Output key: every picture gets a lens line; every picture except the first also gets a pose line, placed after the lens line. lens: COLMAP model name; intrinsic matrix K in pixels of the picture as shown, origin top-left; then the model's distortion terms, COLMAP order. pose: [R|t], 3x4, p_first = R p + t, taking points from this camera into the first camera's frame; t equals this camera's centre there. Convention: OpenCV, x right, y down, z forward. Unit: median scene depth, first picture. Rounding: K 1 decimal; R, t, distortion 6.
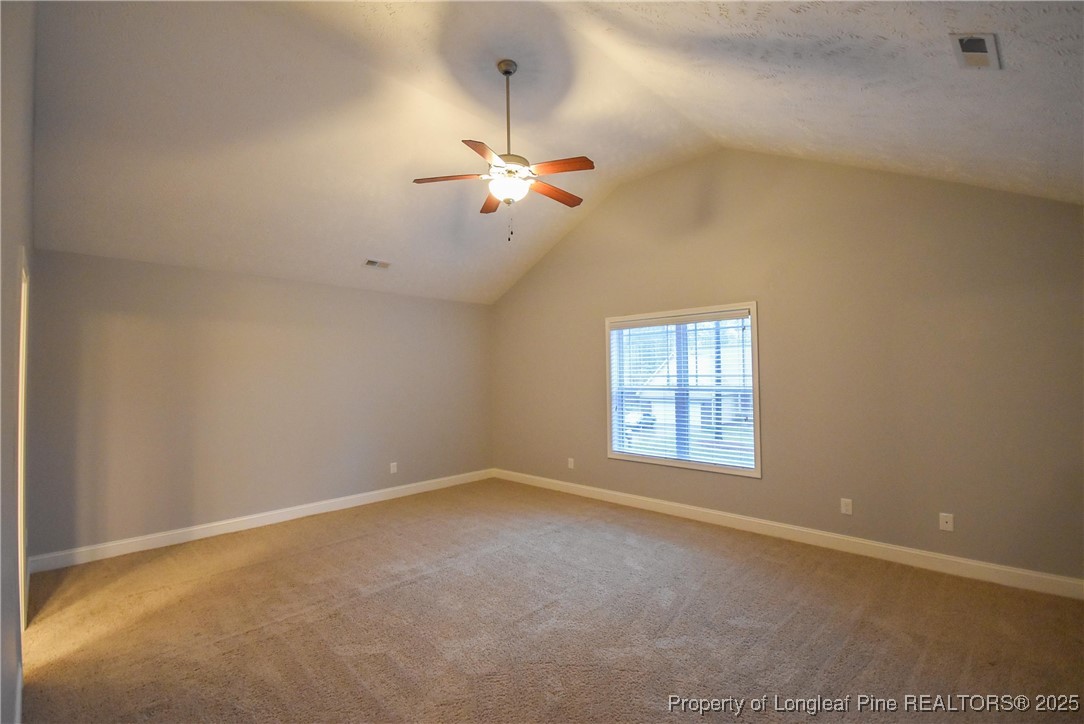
lens RADIAL K [[489.5, 0, 547.3], [0, 489.5, 363.3], [0, 0, 1]] dist [-0.025932, -0.000038]
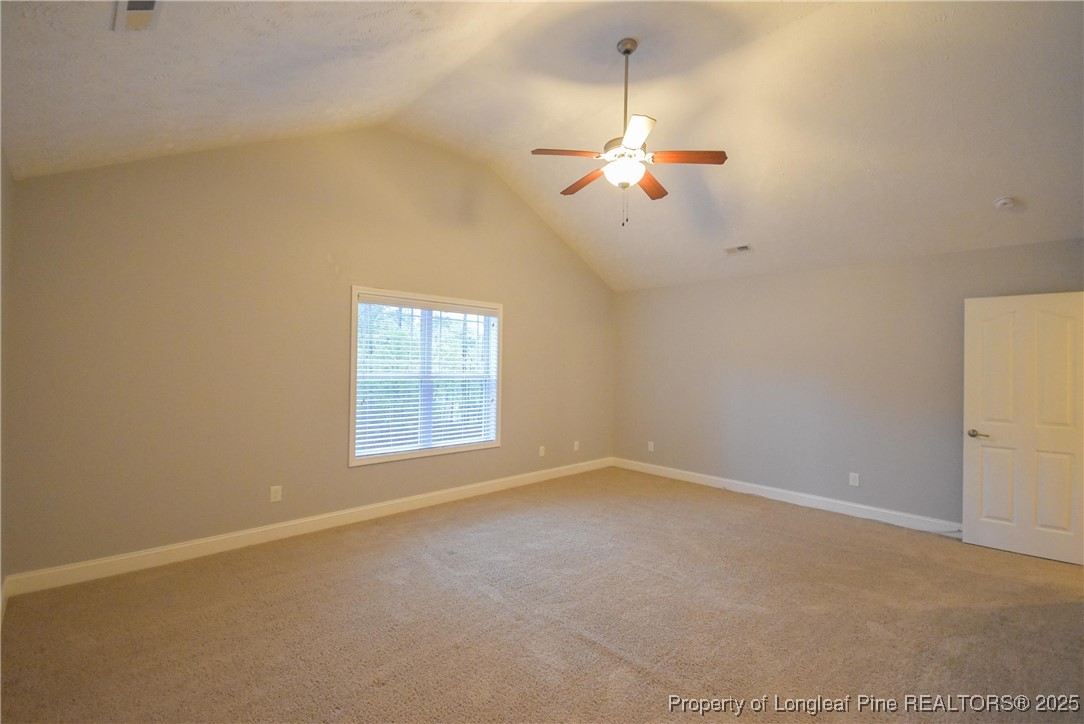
lens RADIAL K [[489.5, 0, 538.0], [0, 489.5, 368.4], [0, 0, 1]] dist [-0.025932, -0.000038]
pose [[0.011982, -0.001333, 0.999927, -0.738431], [-0.044067, 0.999027, 0.001859, 0.026543], [-0.998957, -0.044086, 0.011912, 0.806238]]
